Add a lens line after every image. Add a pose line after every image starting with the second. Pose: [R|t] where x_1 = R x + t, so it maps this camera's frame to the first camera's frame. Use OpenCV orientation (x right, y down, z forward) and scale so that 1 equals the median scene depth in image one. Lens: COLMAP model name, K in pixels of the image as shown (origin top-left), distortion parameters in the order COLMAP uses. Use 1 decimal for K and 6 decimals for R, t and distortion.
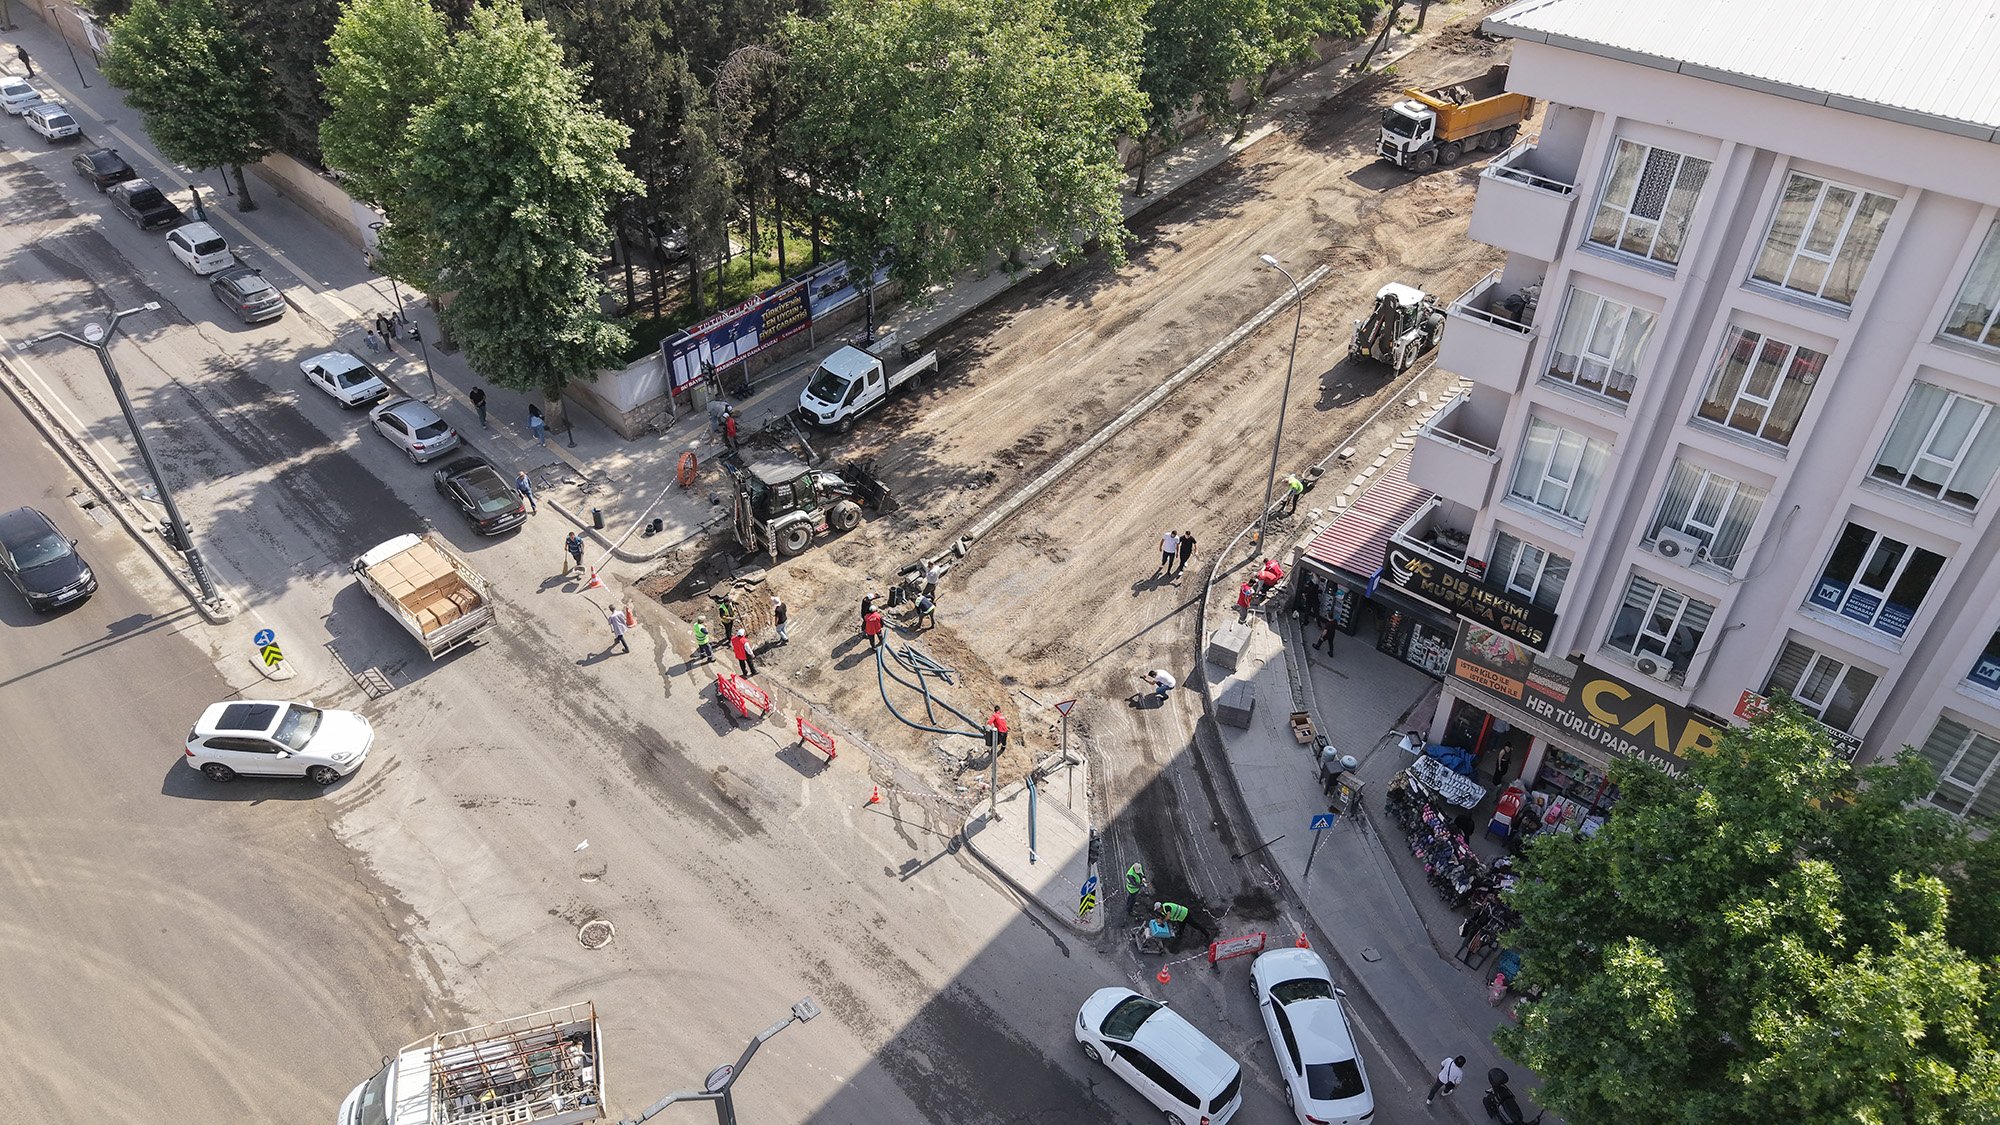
lens RADIAL K [[1337.6, 0, 1000.0], [0, 1337.6, 562.5], [0, 0, 1]] dist [0.032304, -0.029543]
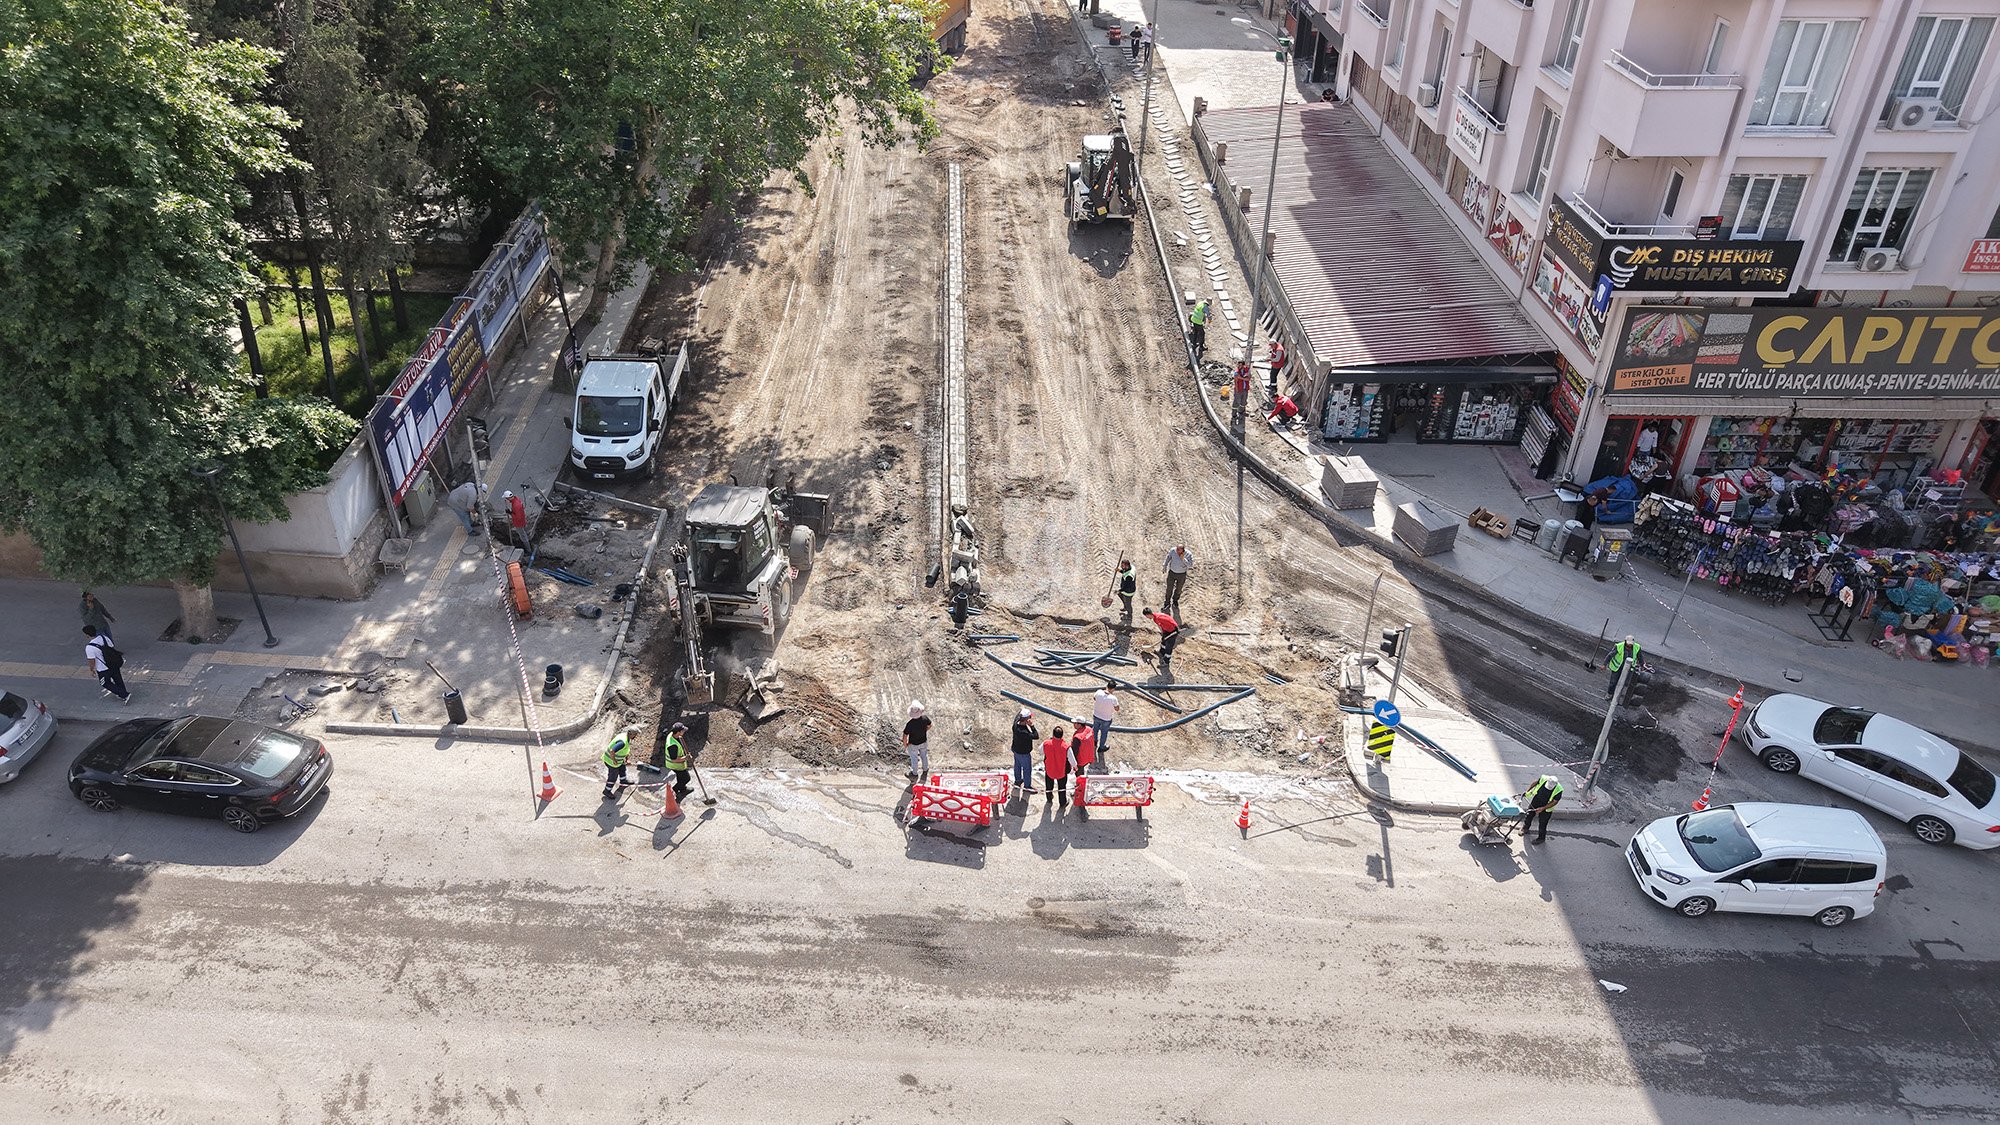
lens RADIAL K [[1337.6, 0, 1000.0], [0, 1337.6, 562.5], [0, 0, 1]] dist [0.032304, -0.029543]
pose [[0.751767, -0.372409, 0.544204, -0.480834], [0.408128, 0.910977, 0.059609, -0.032630], [-0.517956, 0.177293, 0.836832, 0.443522]]
